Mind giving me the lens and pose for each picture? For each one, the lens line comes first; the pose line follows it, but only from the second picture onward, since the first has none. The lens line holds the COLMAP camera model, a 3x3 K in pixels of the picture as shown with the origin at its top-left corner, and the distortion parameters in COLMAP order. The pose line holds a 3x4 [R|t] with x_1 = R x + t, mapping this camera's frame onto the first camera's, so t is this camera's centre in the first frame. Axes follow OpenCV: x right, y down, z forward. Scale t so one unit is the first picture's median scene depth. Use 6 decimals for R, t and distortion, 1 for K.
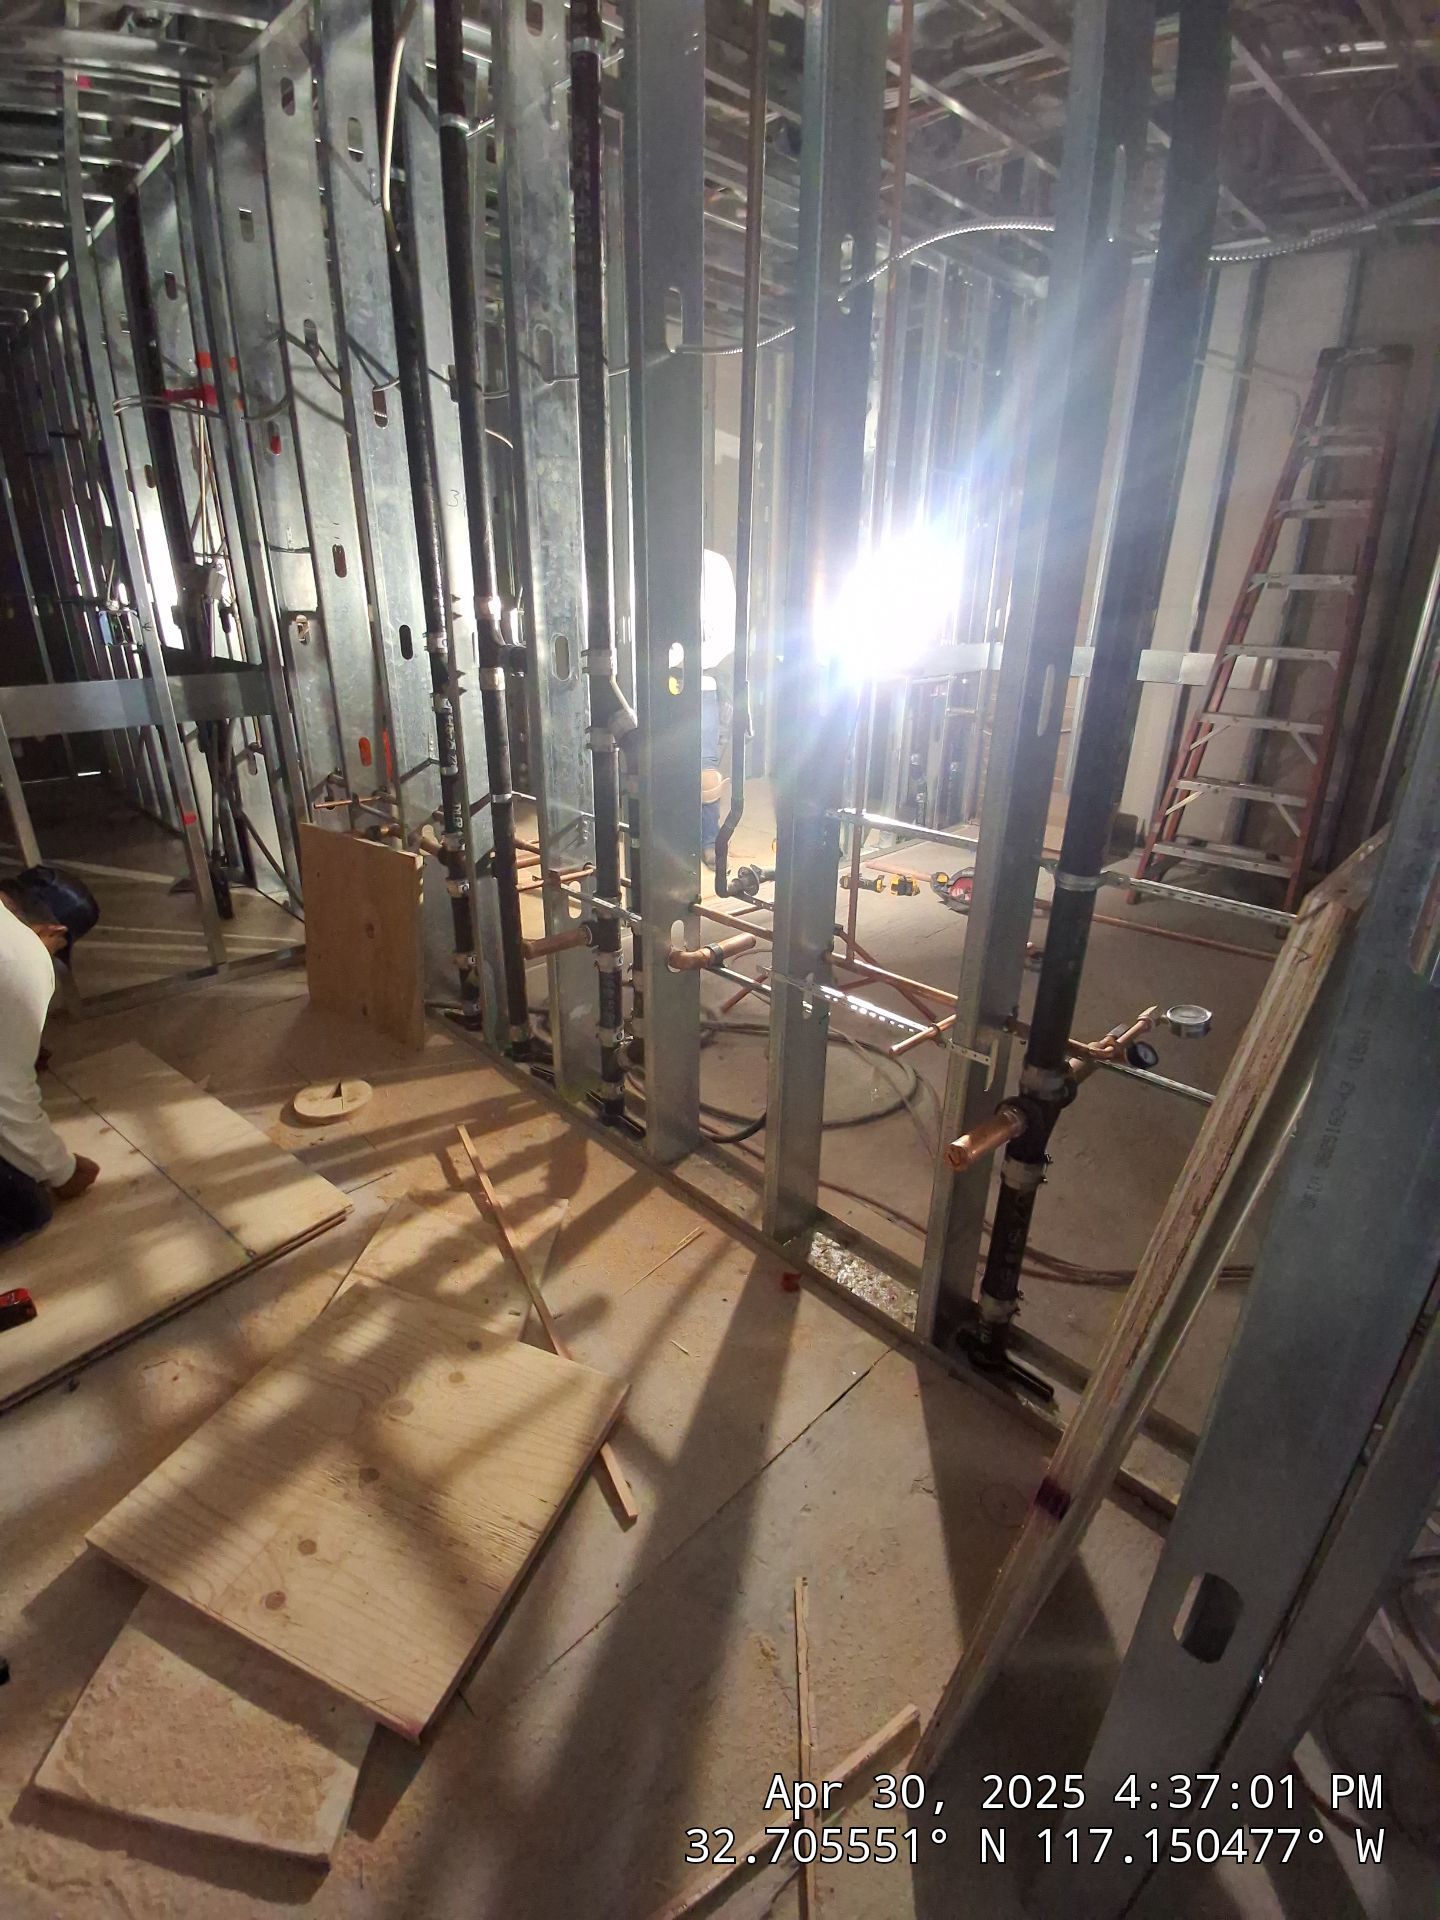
lens RADIAL K [[877.3, 0, 715.8], [0, 877.3, 946.9], [0, 0, 1]] dist [0.006260, -0.025673]
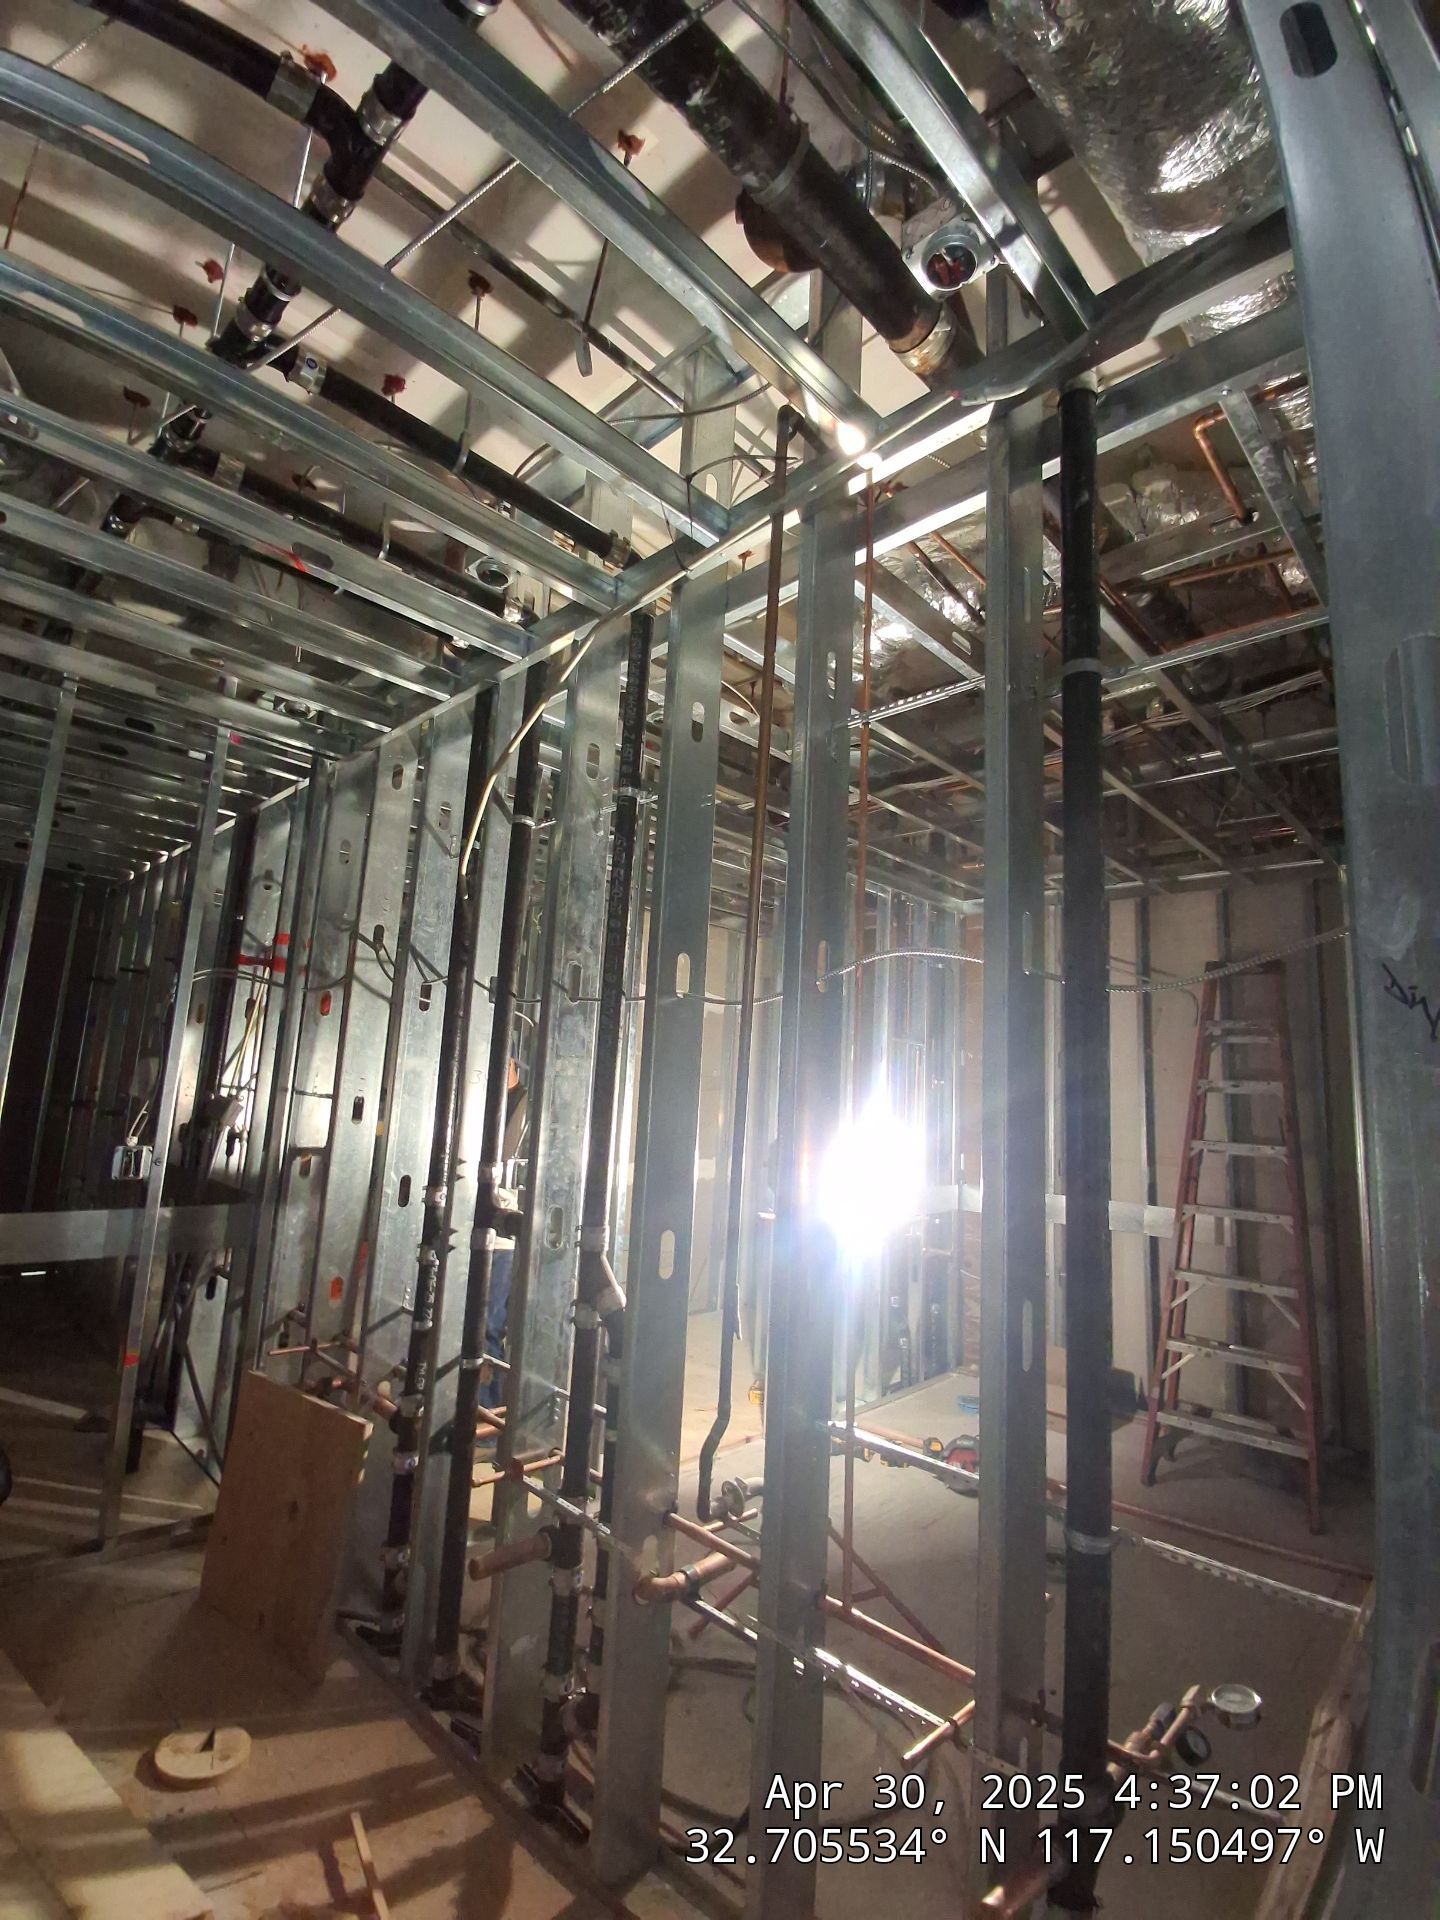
lens RADIAL K [[877.3, 0, 716.6], [0, 877.3, 949.4], [0, 0, 1]] dist [0.006260, -0.025673]
pose [[0.998807, 0.044937, 0.019109, -0.016411], [-0.028308, 0.851714, -0.523242, -0.060845], [-0.039788, 0.522077, 0.851970, -0.057479]]
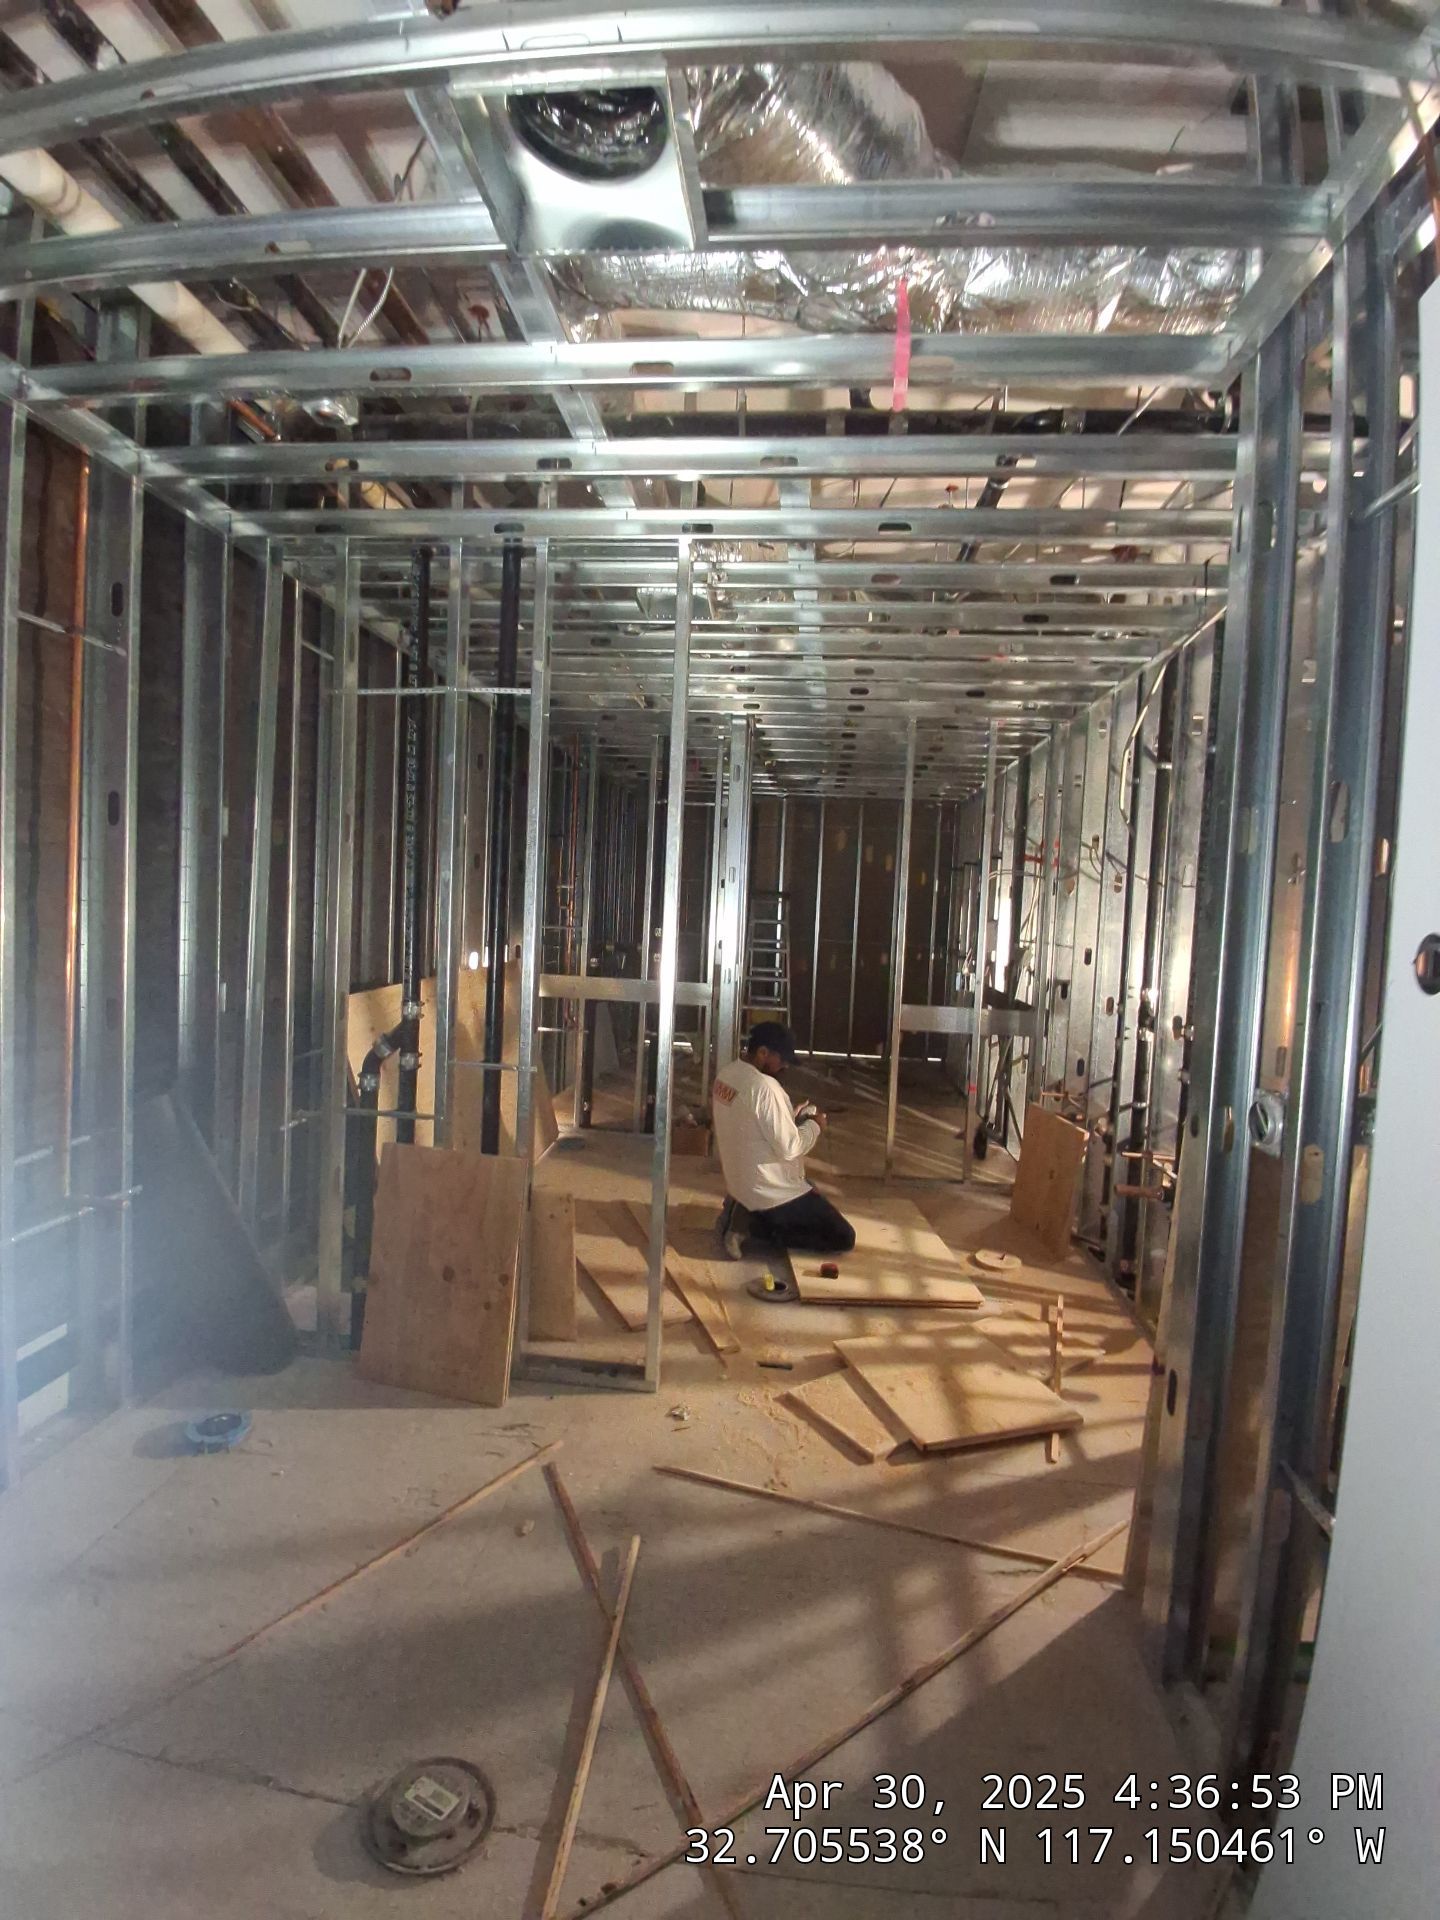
lens RADIAL K [[877.3, 0, 717.5], [0, 877.3, 949.6], [0, 0, 1]] dist [0.006260, -0.025673]
pose [[0.639745, 0.054952, -0.766621, 0.470162], [-0.325911, 0.922722, -0.205832, 0.147565], [0.696067, 0.381530, 0.608216, -0.609850]]
